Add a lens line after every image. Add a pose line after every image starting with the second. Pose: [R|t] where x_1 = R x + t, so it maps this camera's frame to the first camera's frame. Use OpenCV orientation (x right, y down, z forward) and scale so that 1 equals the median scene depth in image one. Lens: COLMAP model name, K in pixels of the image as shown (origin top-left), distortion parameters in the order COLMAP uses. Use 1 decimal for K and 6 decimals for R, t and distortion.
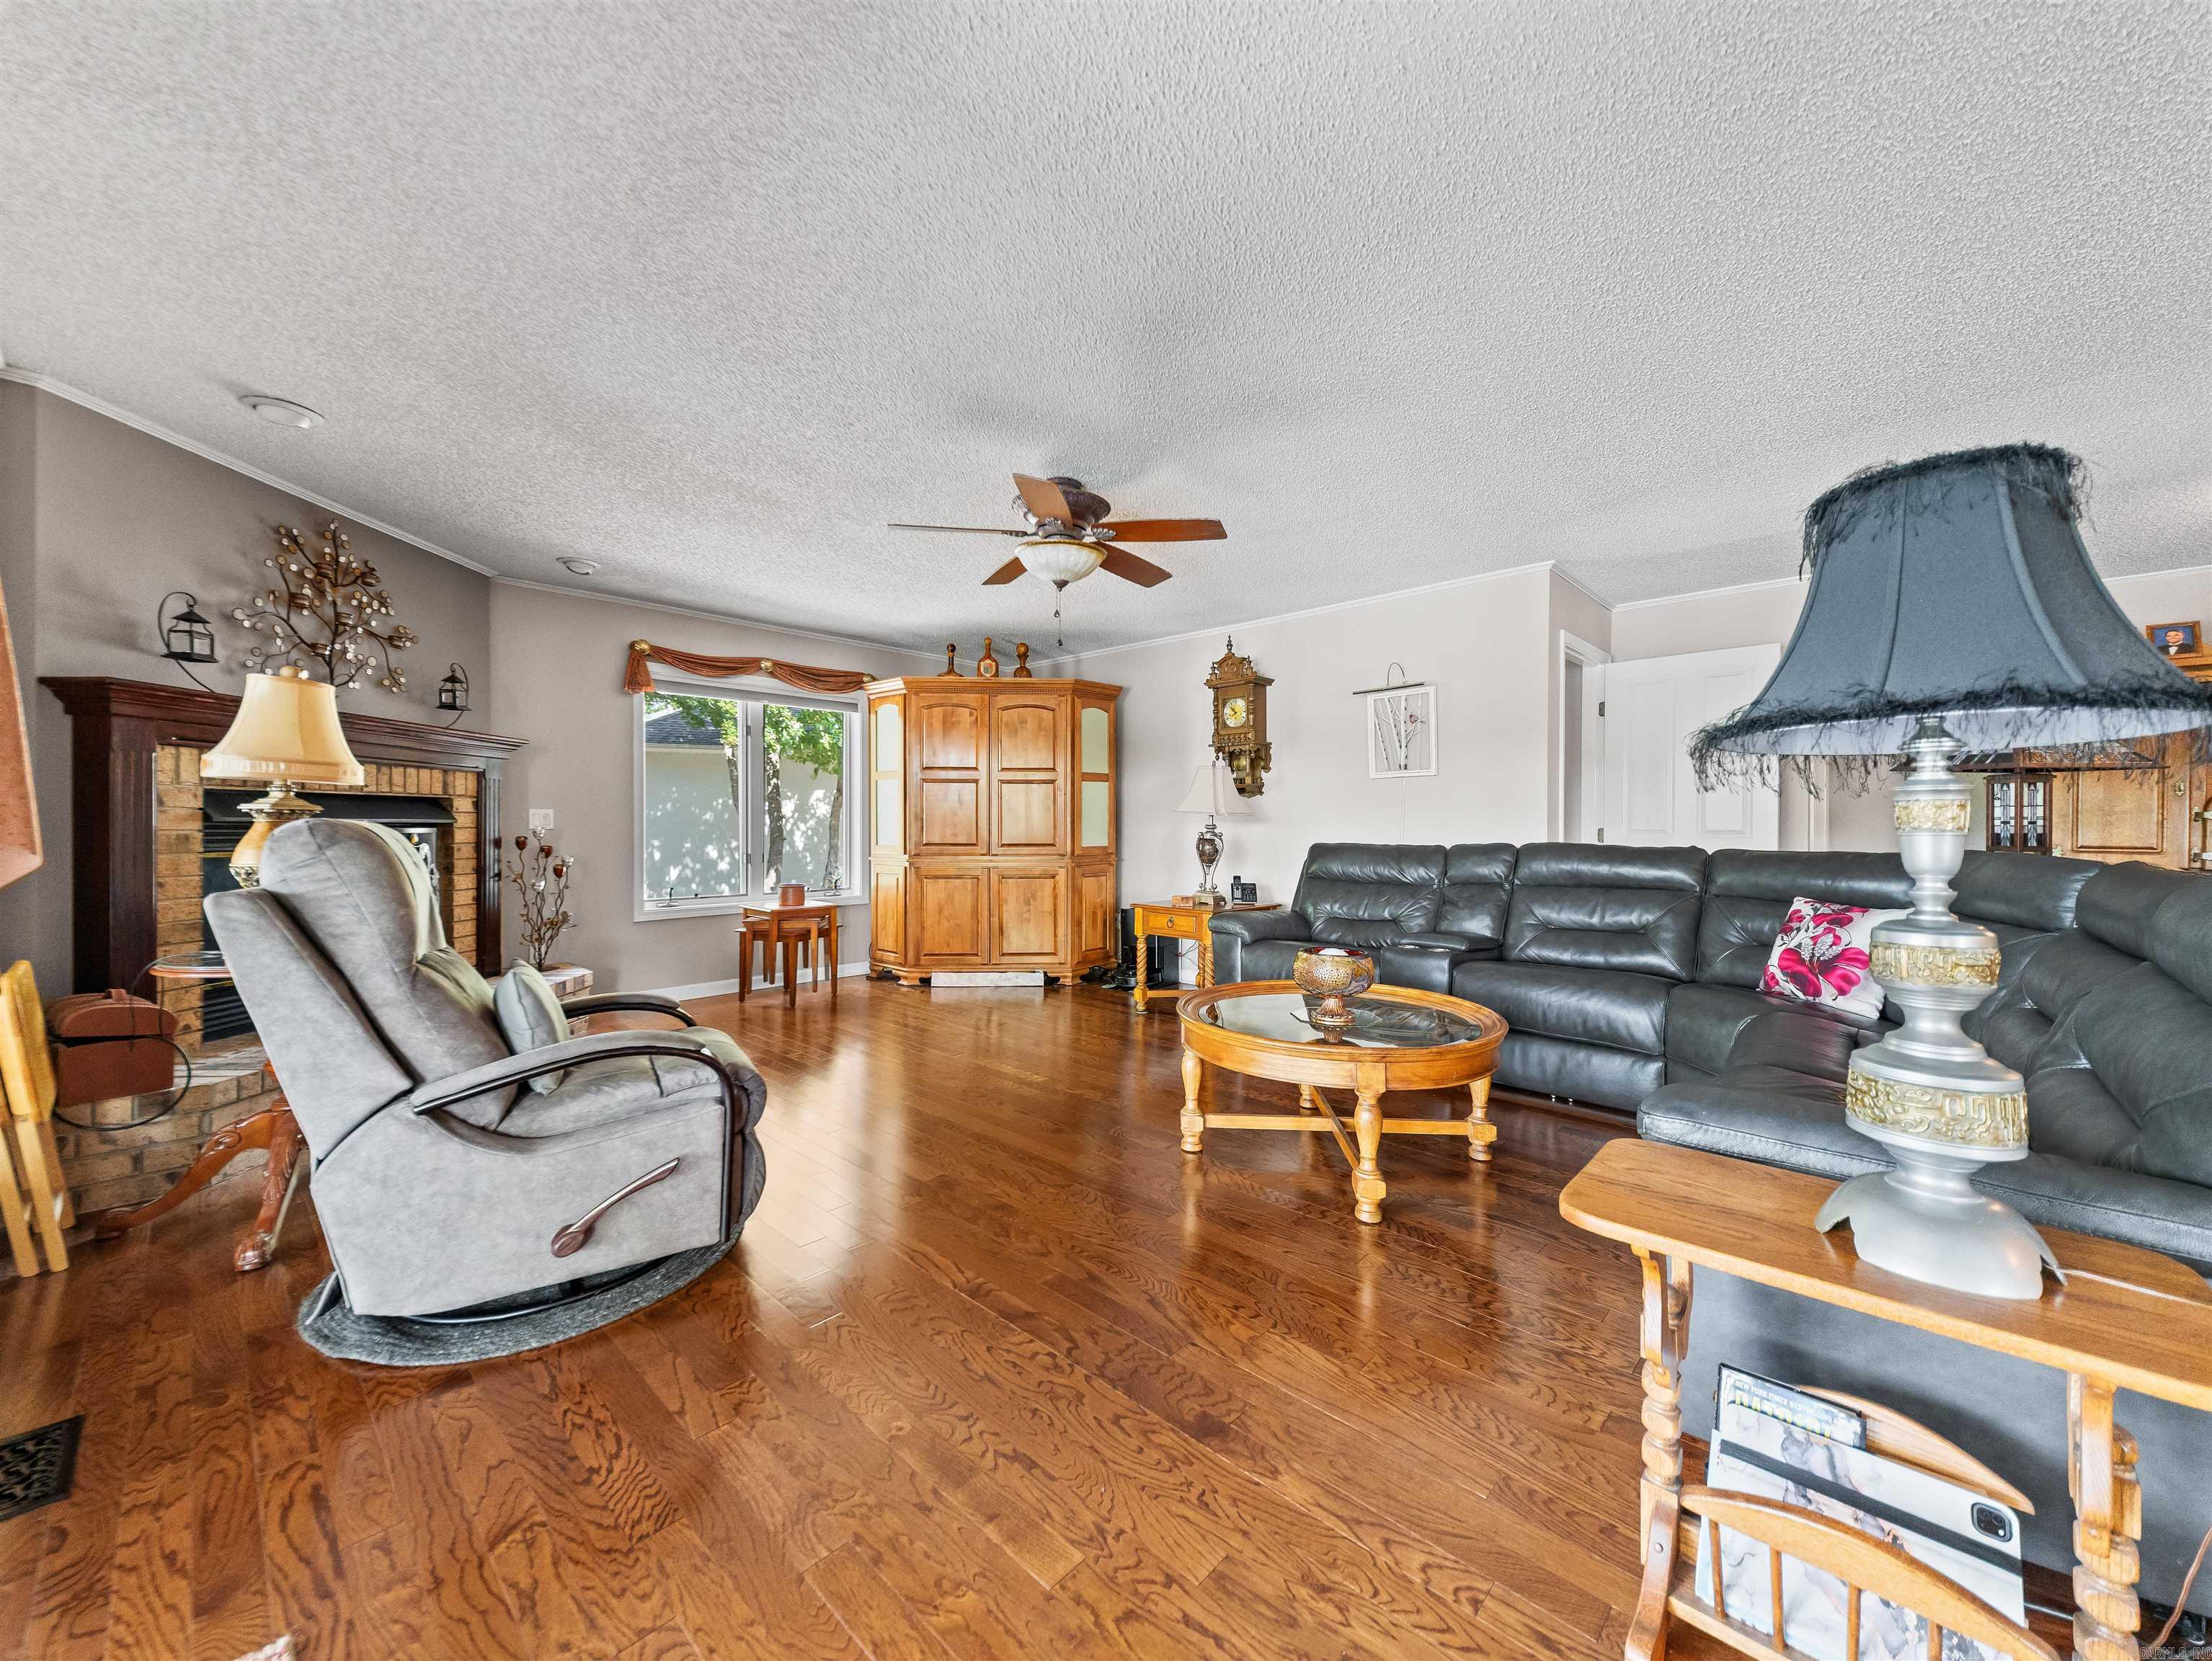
lens RADIAL K [[853.9, 0, 1128.7], [0, 853.9, 831.1], [0, 0, 1]] dist [0.002772, -0.004873]
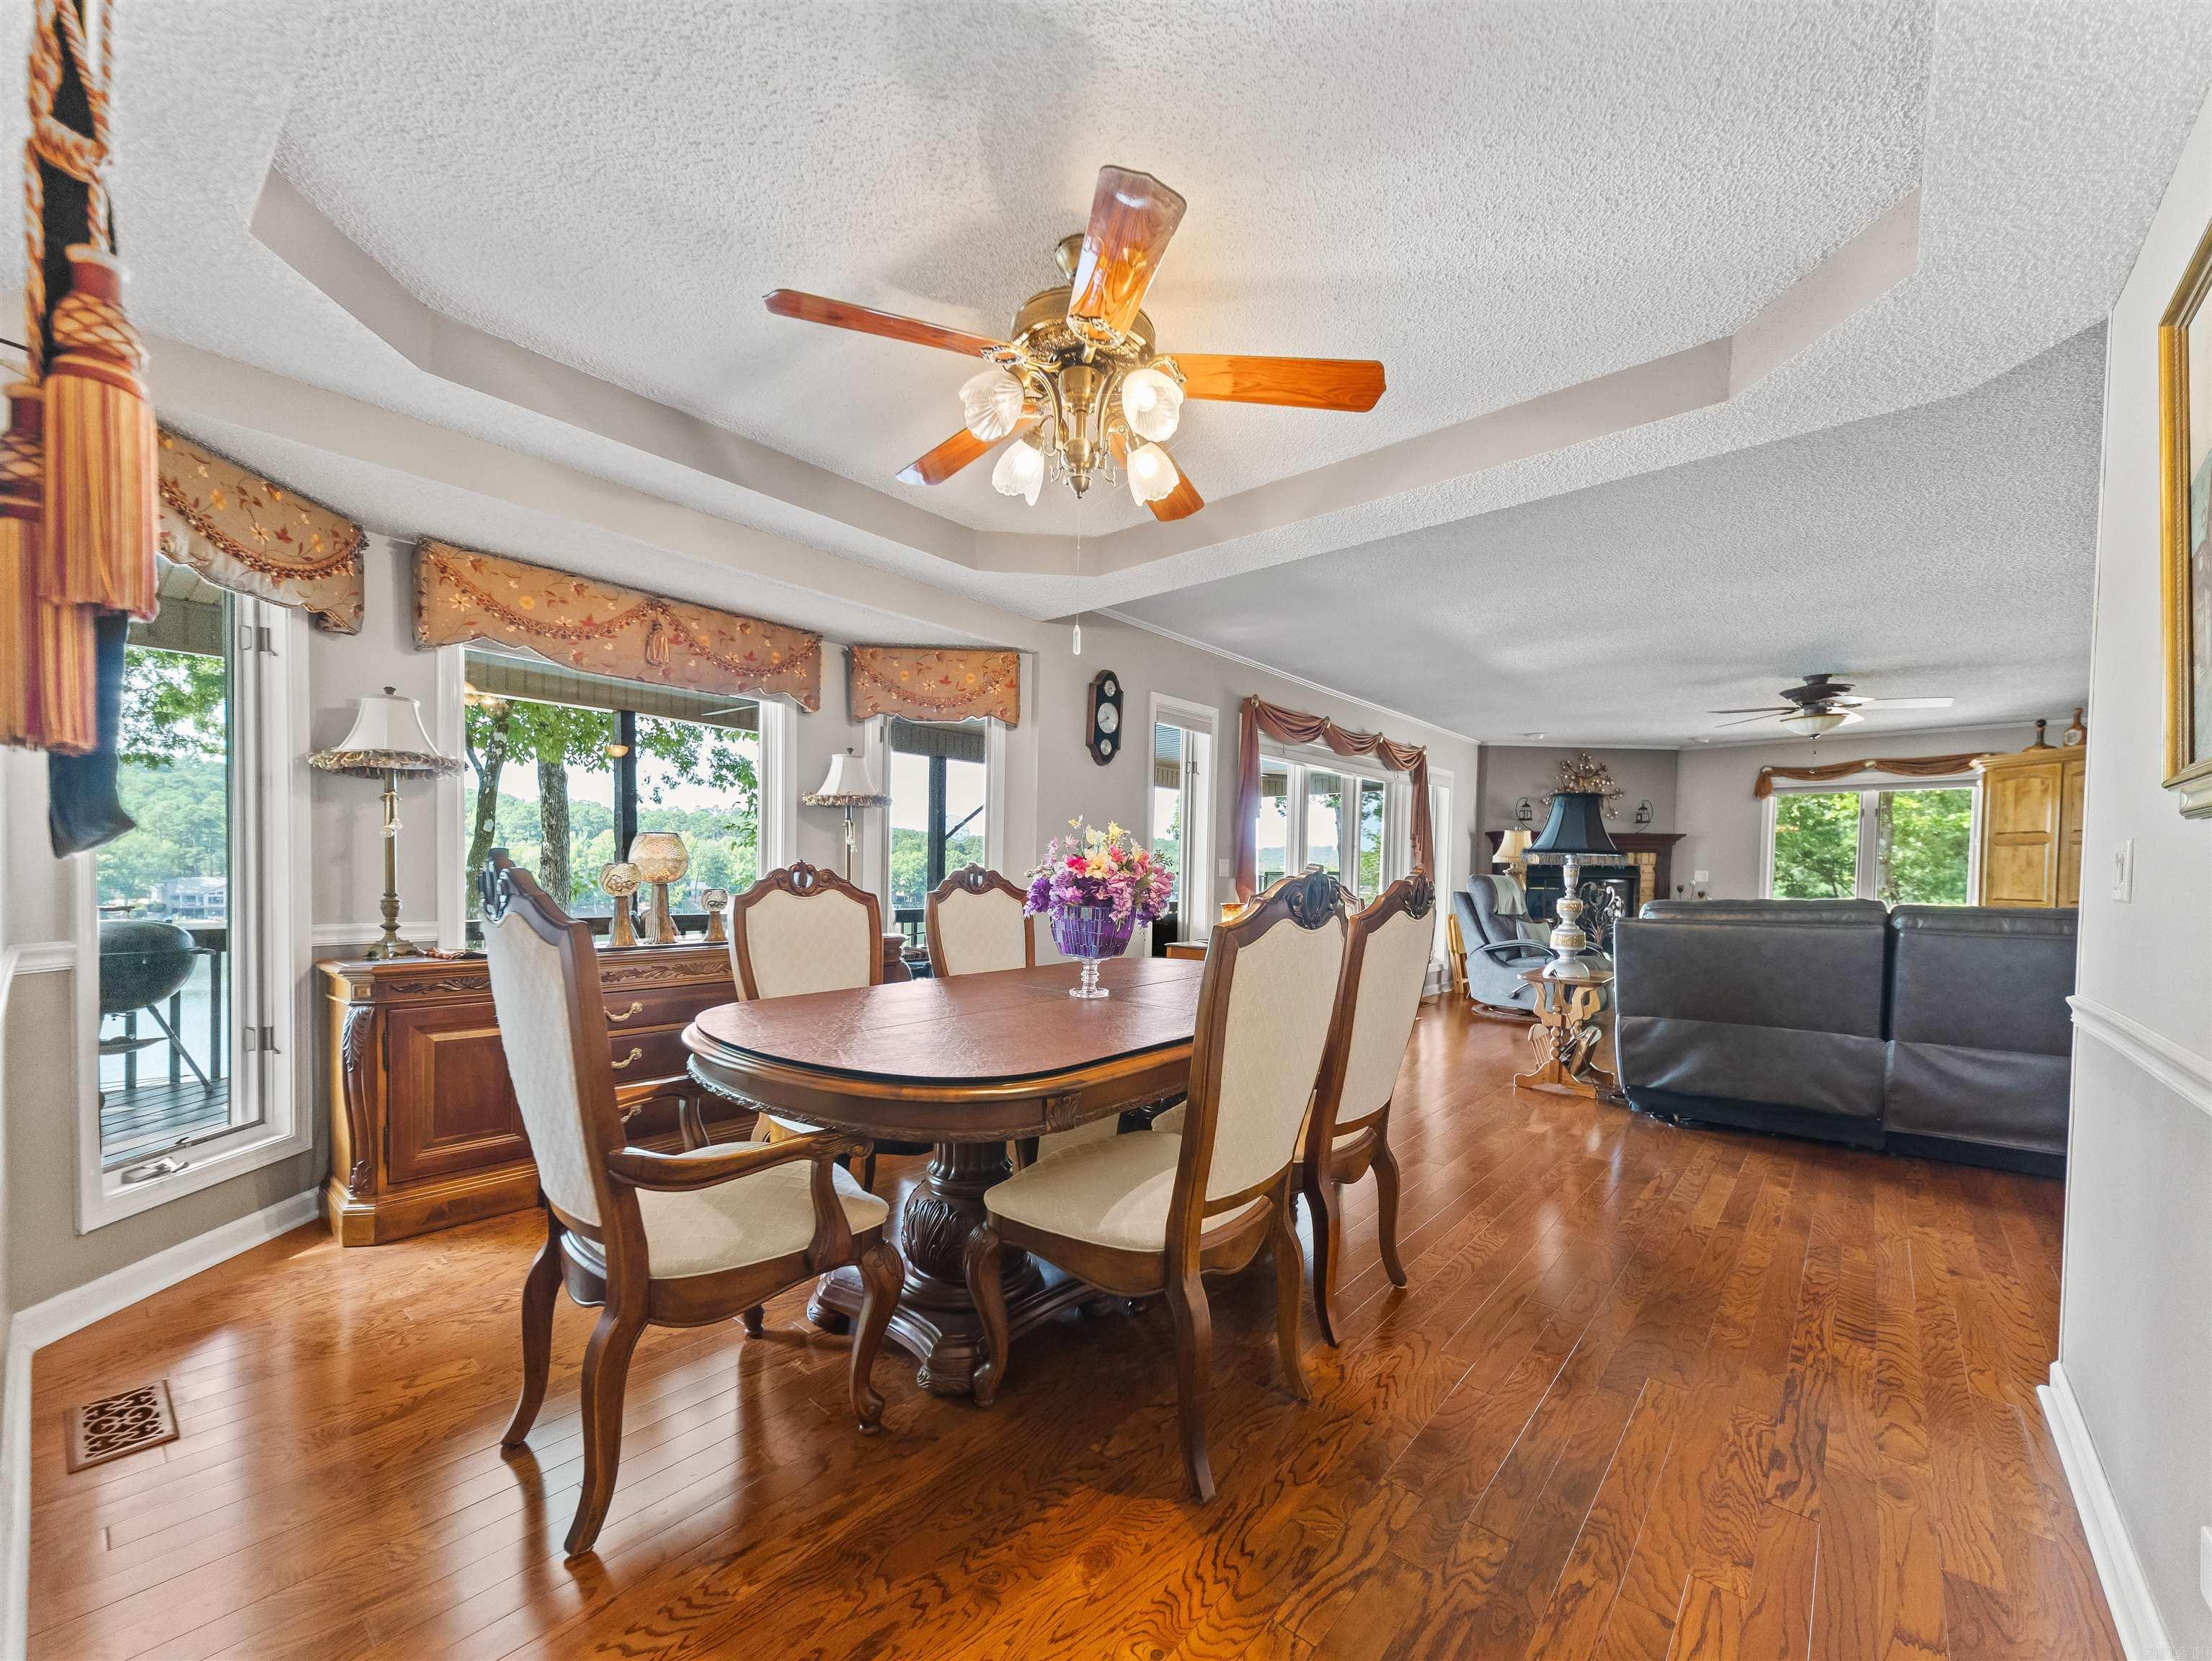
lens RADIAL K [[853.9, 0, 1099.3], [0, 853.9, 896.5], [0, 0, 1]] dist [0.002772, -0.004873]
pose [[0.011280, 0.025987, -0.999599, 1.386796], [-0.017451, 0.999515, 0.025788, 0.006323], [0.999784, 0.017153, 0.011728, -0.369209]]
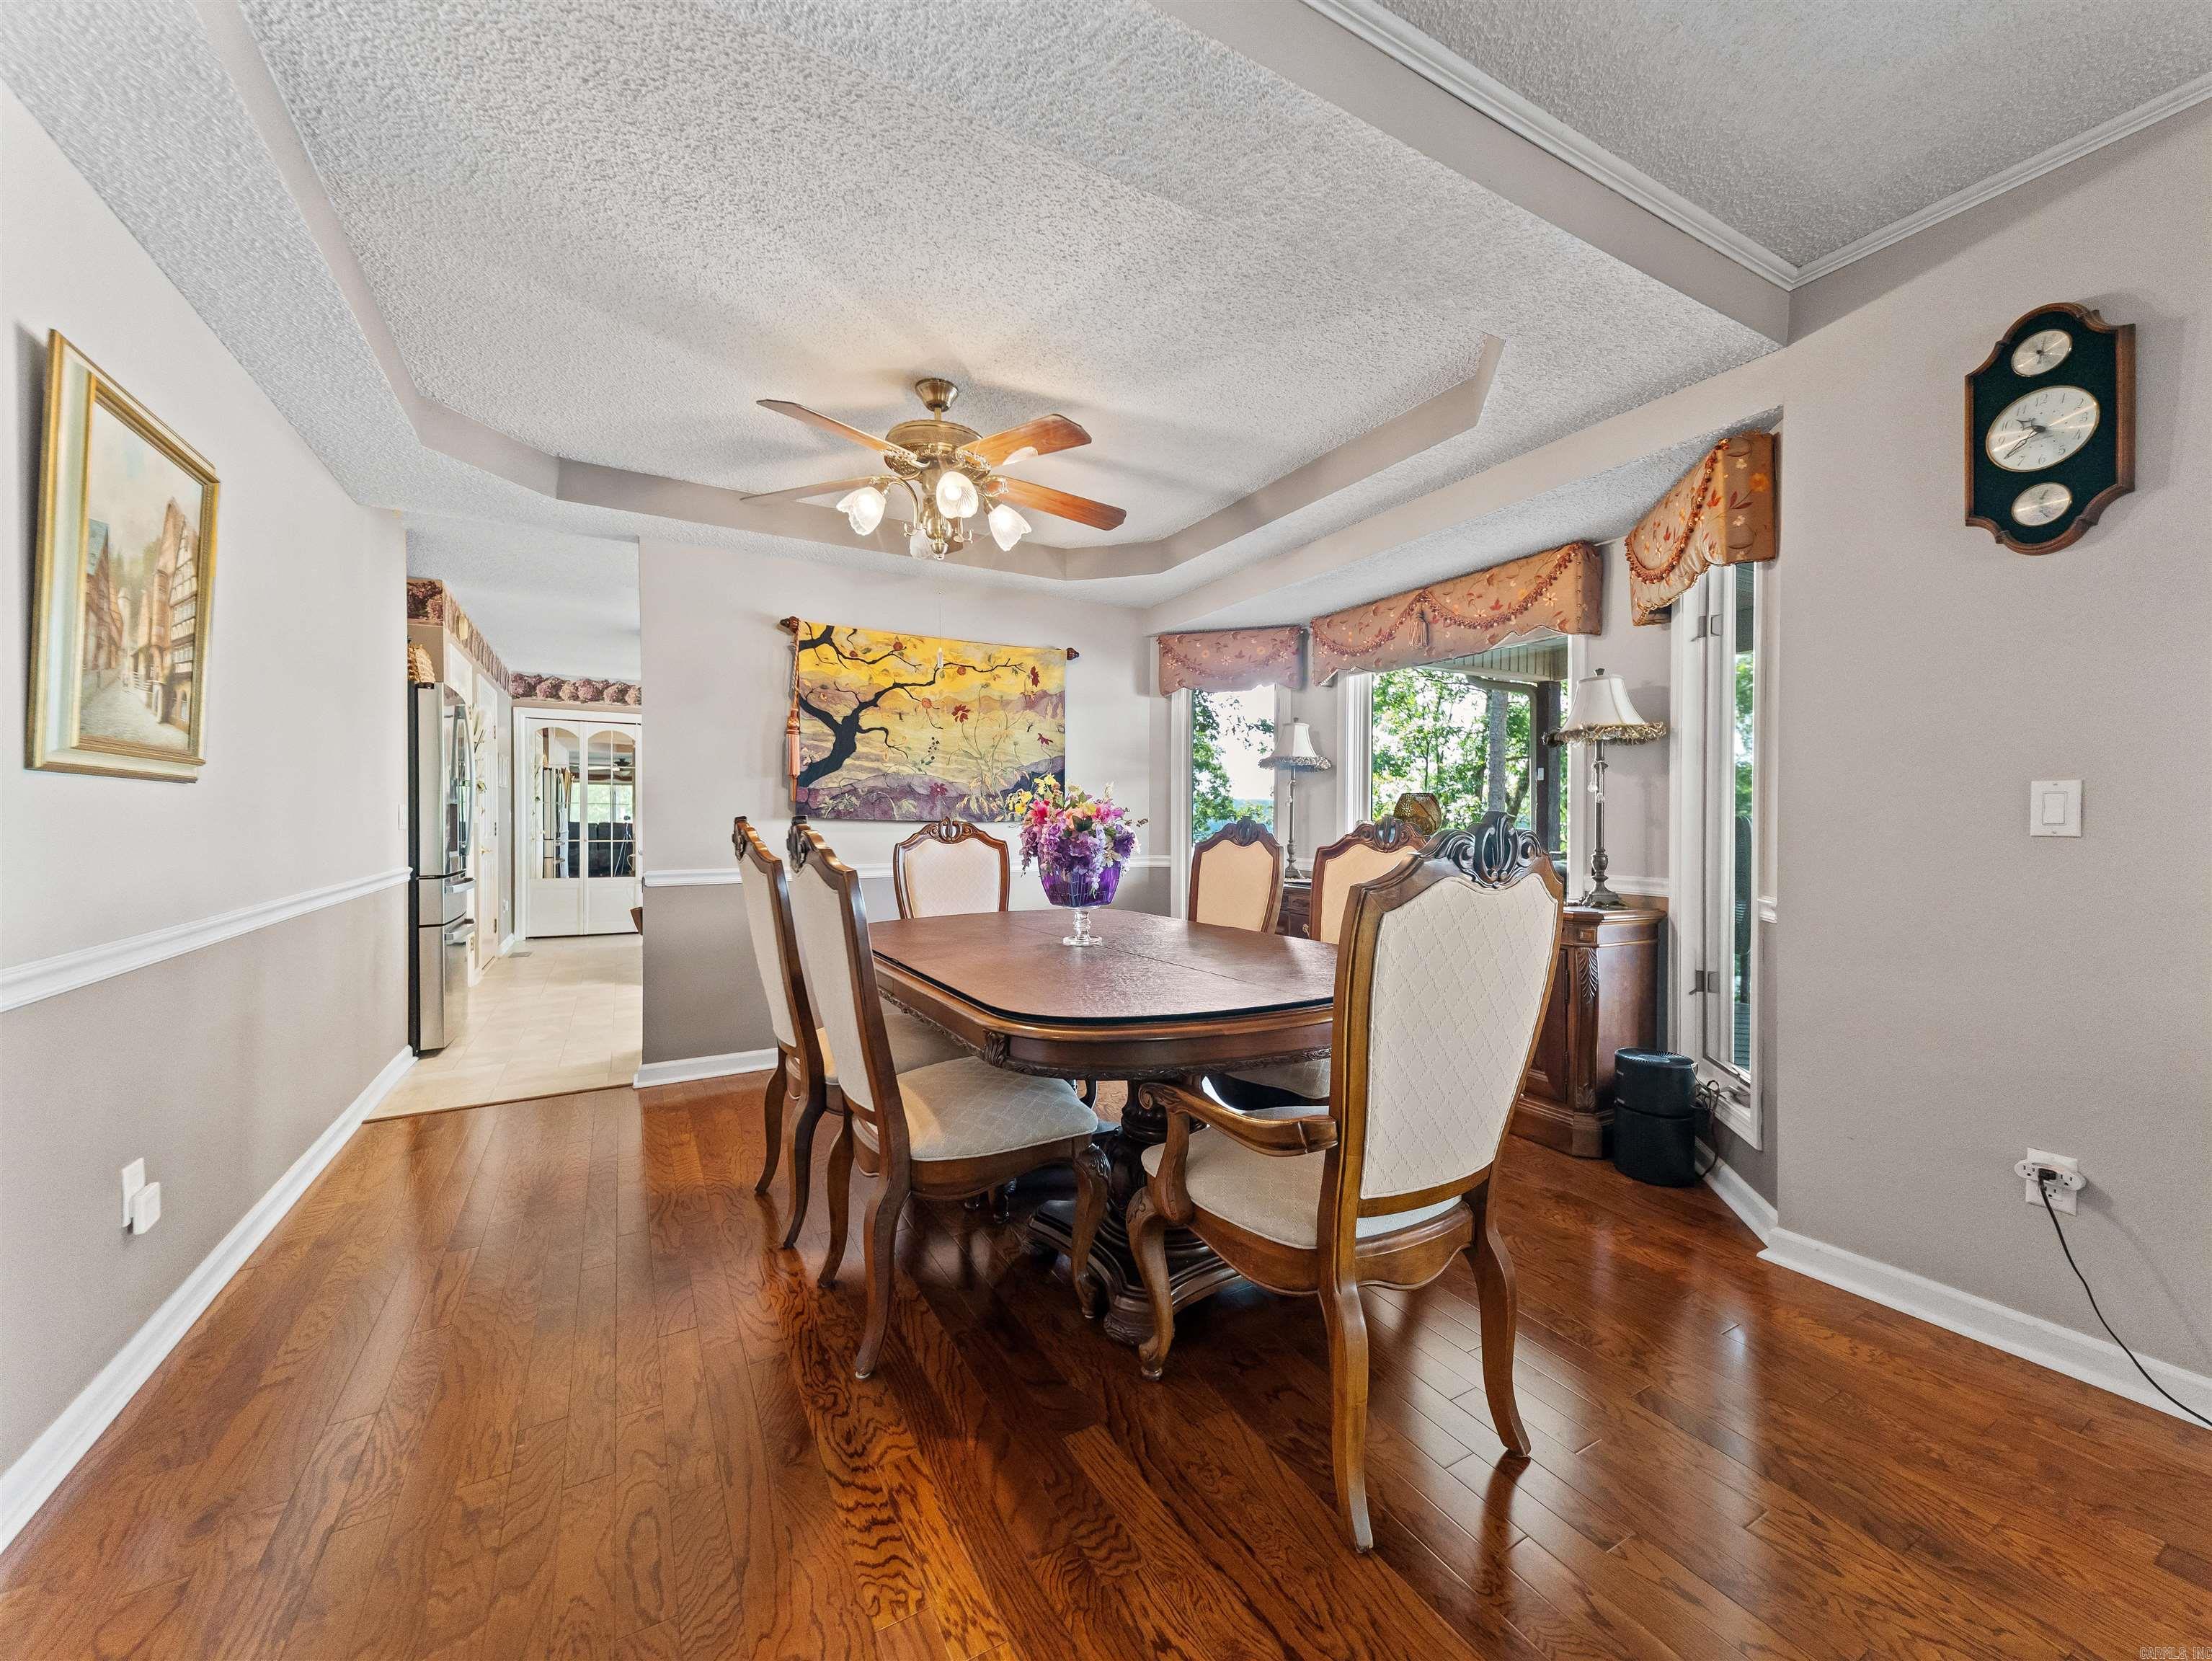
lens RADIAL K [[853.9, 0, 1106.7], [0, 853.9, 840.7], [0, 0, 1]] dist [0.002772, -0.004873]
pose [[-0.950043, -0.003344, 0.312101, 0.570387], [0.003660, 0.999755, 0.021851, 0.000659], [-0.312098, 0.021902, -0.949798, 0.227228]]
